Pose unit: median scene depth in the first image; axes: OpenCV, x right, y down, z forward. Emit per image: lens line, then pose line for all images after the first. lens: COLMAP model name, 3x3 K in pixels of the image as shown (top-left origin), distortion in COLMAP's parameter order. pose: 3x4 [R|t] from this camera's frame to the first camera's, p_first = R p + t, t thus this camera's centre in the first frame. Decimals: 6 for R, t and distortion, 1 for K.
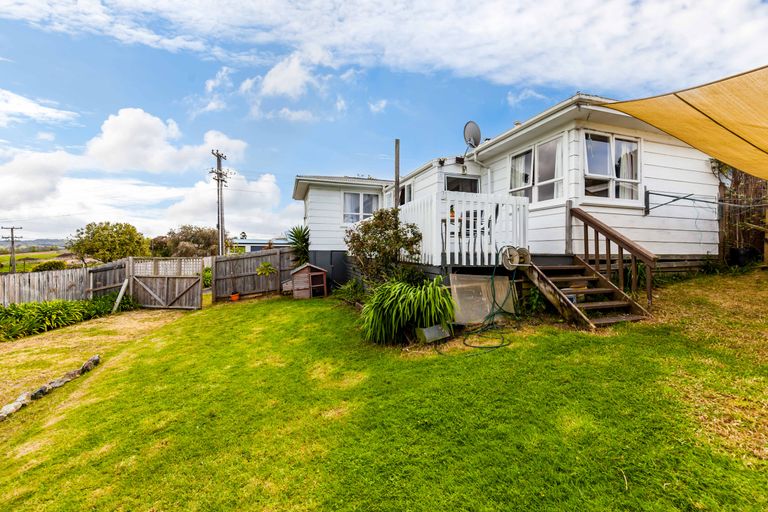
lens RADIAL K [[307.8, 0, 383.3], [0, 307.8, 254.9], [0, 0, 1]] dist [0.001235, 0.000102]
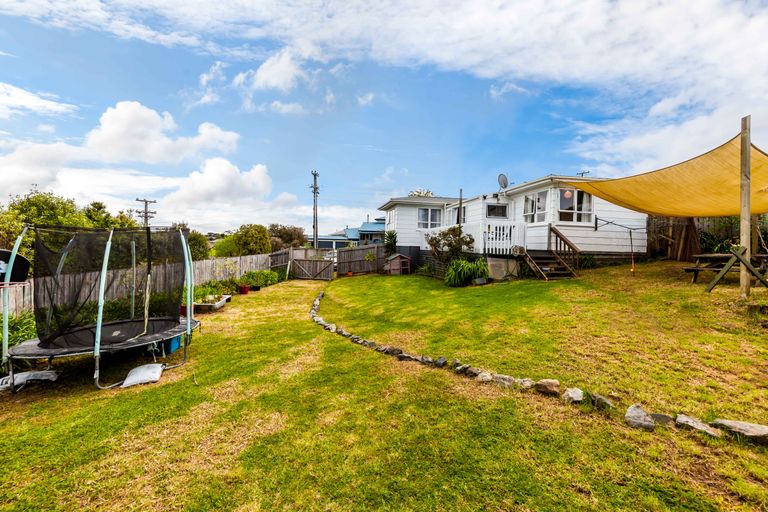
lens RADIAL K [[307.8, 0, 383.2], [0, 307.8, 250.1], [0, 0, 1]] dist [0.001235, 0.000102]
pose [[0.991706, 0.020638, -0.126862, -0.199754], [-0.021027, 0.999777, -0.001732, 0.021839], [0.126798, 0.004385, 0.991919, -1.043825]]
